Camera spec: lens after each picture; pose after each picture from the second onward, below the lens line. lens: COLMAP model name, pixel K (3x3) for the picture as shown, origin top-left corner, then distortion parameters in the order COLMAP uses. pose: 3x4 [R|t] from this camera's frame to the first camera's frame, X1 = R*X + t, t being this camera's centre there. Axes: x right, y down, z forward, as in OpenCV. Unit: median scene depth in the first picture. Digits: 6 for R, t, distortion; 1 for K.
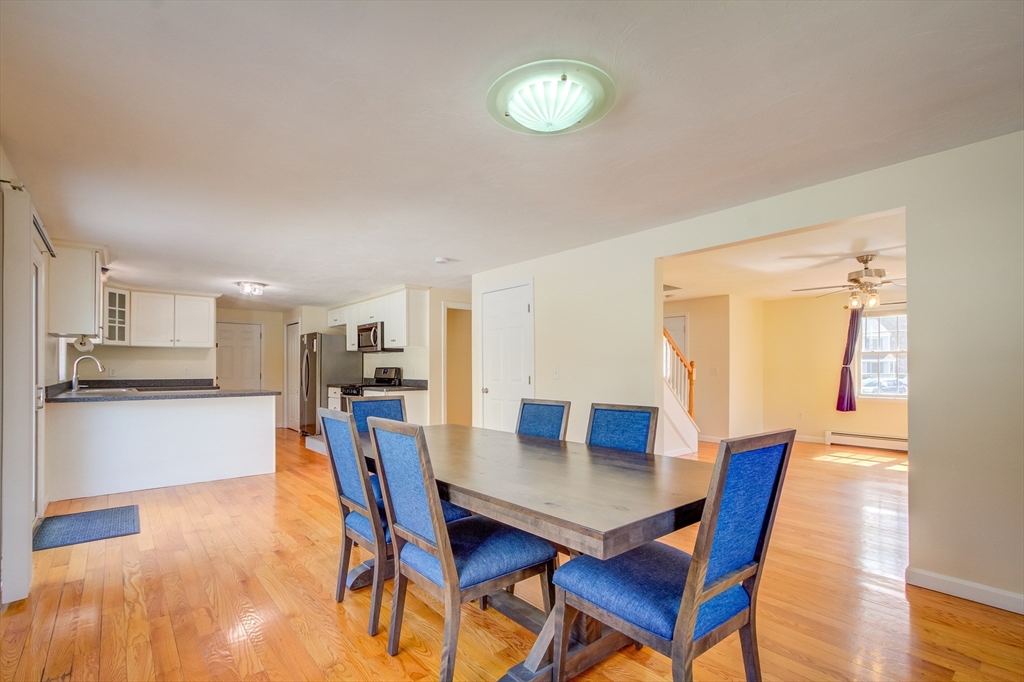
lens RADIAL K [[470.8, 0, 502.8], [0, 470.8, 366.1], [0, 0, 1]] dist [0.001177, 0.000200]
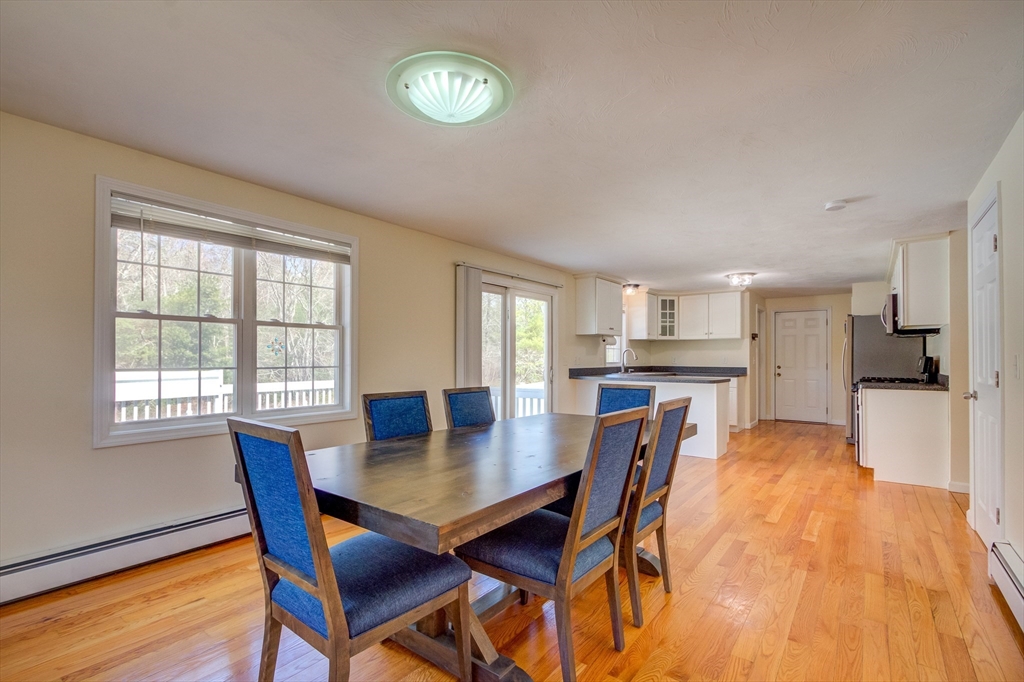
lens RADIAL K [[470.1, 0, 509.9], [0, 470.1, 360.4], [0, 0, 1]] dist [-0.001389, 0.000579]
pose [[0.233814, 0.007175, -0.972255, 0.333027], [0.004752, 0.999952, 0.008522, -0.000159], [0.972270, -0.006613, 0.233769, 0.266577]]
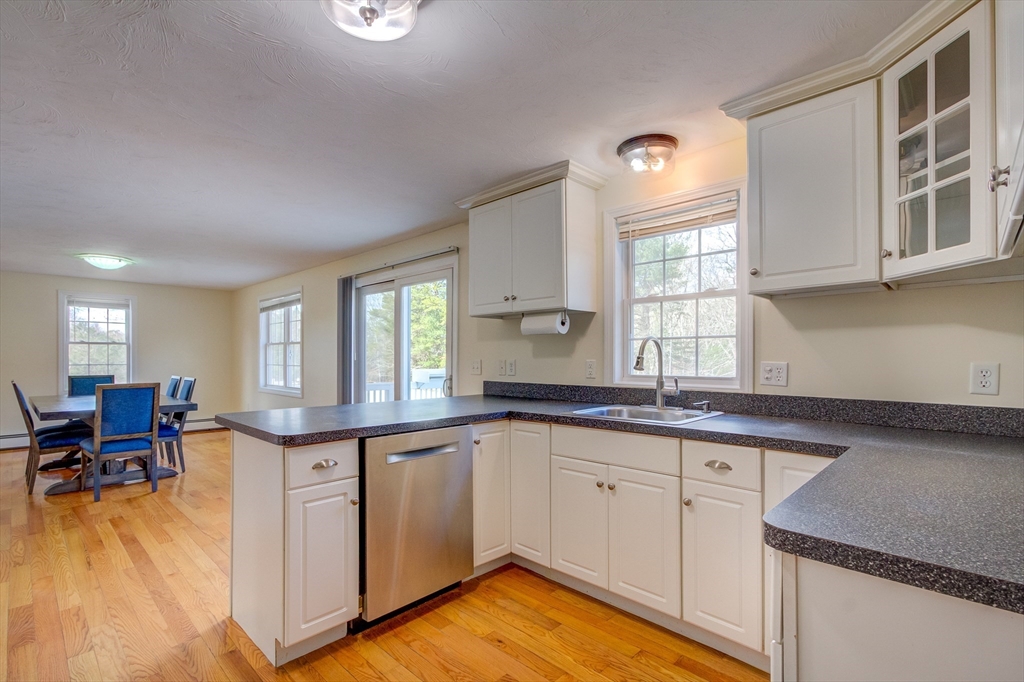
lens RADIAL K [[470.1, 0, 509.9], [0, 470.1, 360.4], [0, 0, 1]] dist [-0.001389, 0.000579]
pose [[-0.991934, -0.000530, -0.126751, -0.557382], [-0.000103, 0.999994, -0.003380, 0.003288], [0.126752, -0.003340, -0.991929, 1.187816]]
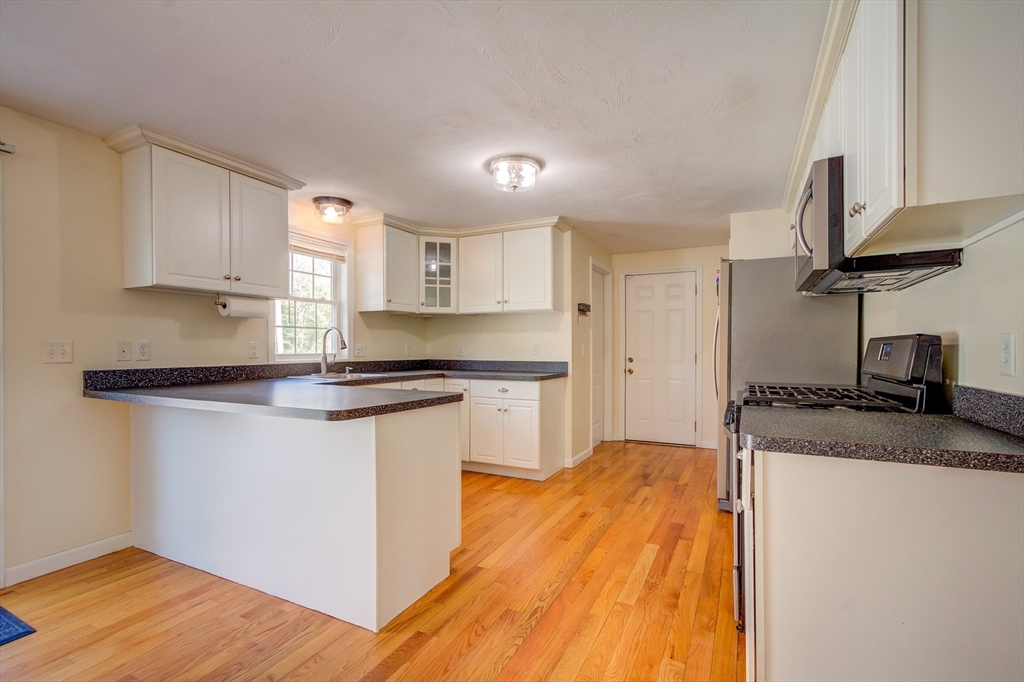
lens RADIAL K [[469.3, 0, 504.8], [0, 469.3, 351.0], [0, 0, 1]] dist [0.001817, 0.000491]
pose [[0.399180, 0.006340, -0.916851, -0.100483], [0.007213, 0.999923, 0.010055, 0.007978], [0.916844, -0.010627, 0.399104, 0.783400]]
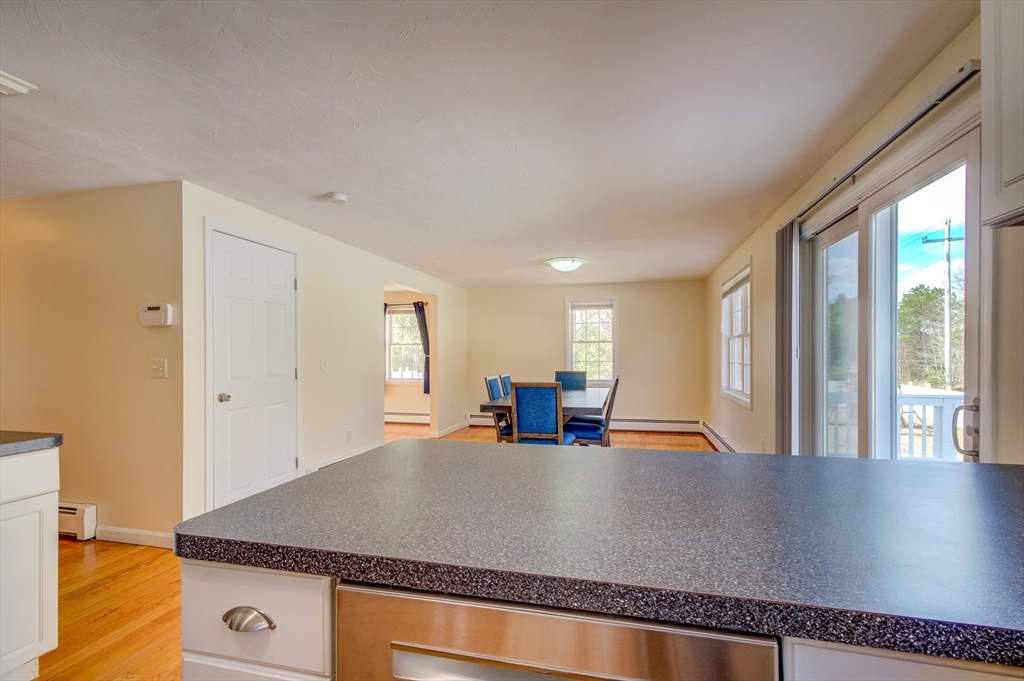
lens RADIAL K [[481.1, 0, 501.6], [0, 481.1, 351.8], [0, 0, 1]] dist [-0.030119, 0.027100]
pose [[-0.580689, 0.008451, 0.814082, -0.618376], [-0.000672, 0.999941, -0.010860, -0.000564], [-0.814125, -0.006853, -0.580649, 0.909205]]
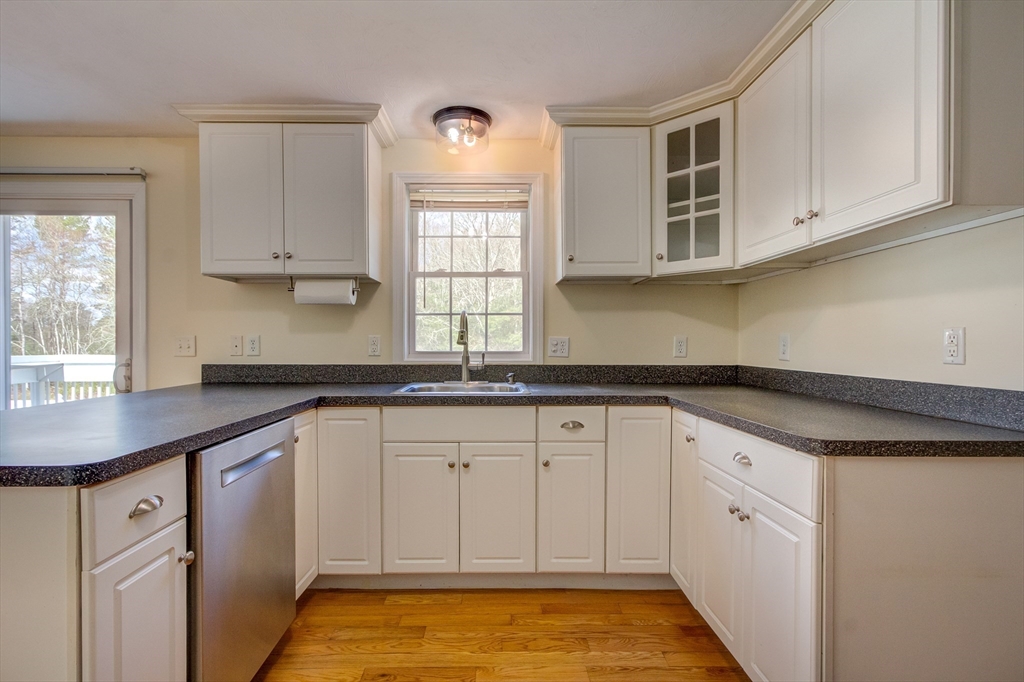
lens RADIAL K [[481.1, 0, 501.6], [0, 481.1, 352.3], [0, 0, 1]] dist [-0.030119, 0.027100]
pose [[-0.616480, 0.012821, -0.787266, -0.429583], [0.006384, 0.999916, 0.011285, 0.011929], [0.787345, 0.001931, -0.616510, 1.086184]]
